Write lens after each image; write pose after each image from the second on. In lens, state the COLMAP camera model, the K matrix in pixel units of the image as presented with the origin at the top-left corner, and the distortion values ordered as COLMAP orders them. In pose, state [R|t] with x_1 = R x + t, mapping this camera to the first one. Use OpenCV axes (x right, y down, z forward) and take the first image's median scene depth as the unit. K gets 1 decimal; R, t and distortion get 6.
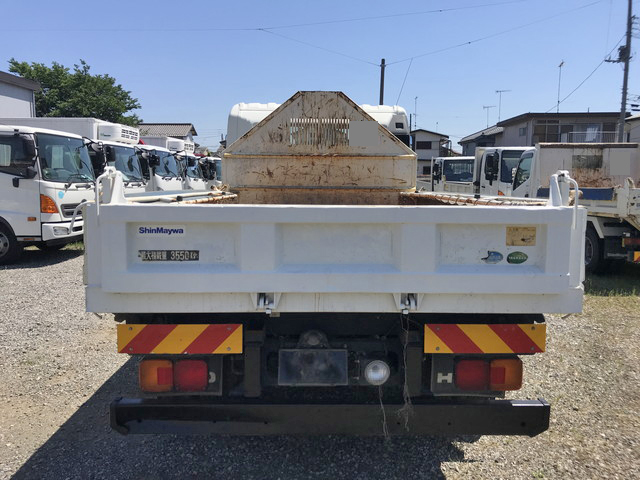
lens RADIAL K [[517.9, 0, 320.0], [0, 517.9, 240.0], [0, 0, 1]] dist [0.045997, -0.052424]
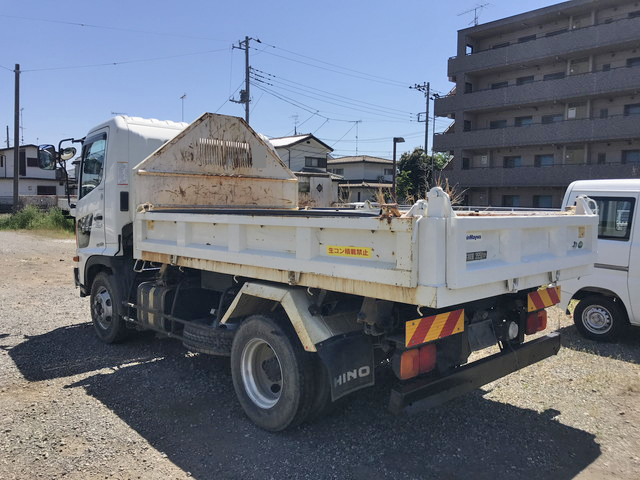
lens RADIAL K [[522.2, 0, 318.7], [0, 522.2, 232.1], [0, 0, 1]] dist [0.033294, -0.045695]
pose [[0.750561, -0.032672, 0.659993, -0.556661], [0.069902, 0.997099, -0.030134, -0.006935], [-0.657093, 0.068752, 0.750667, 0.102404]]
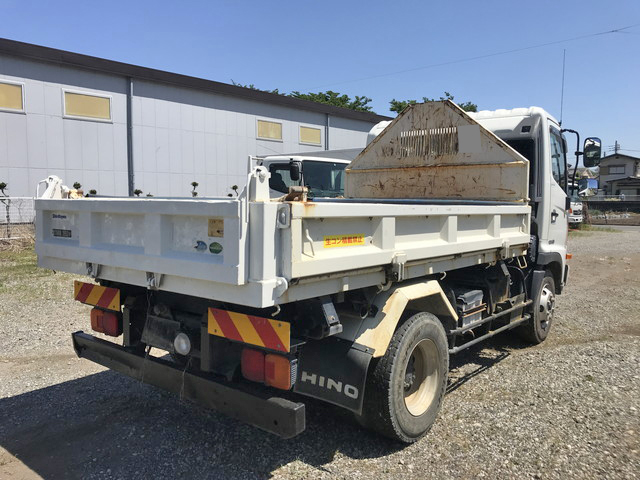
lens RADIAL K [[522.2, 0, 318.7], [0, 522.2, 232.1], [0, 0, 1]] dist [0.033294, -0.045695]
pose [[0.769975, 0.035044, -0.637111, 0.482111], [-0.072407, 0.996840, -0.032677, 0.008224], [0.633953, 0.071292, 0.770079, 0.114988]]
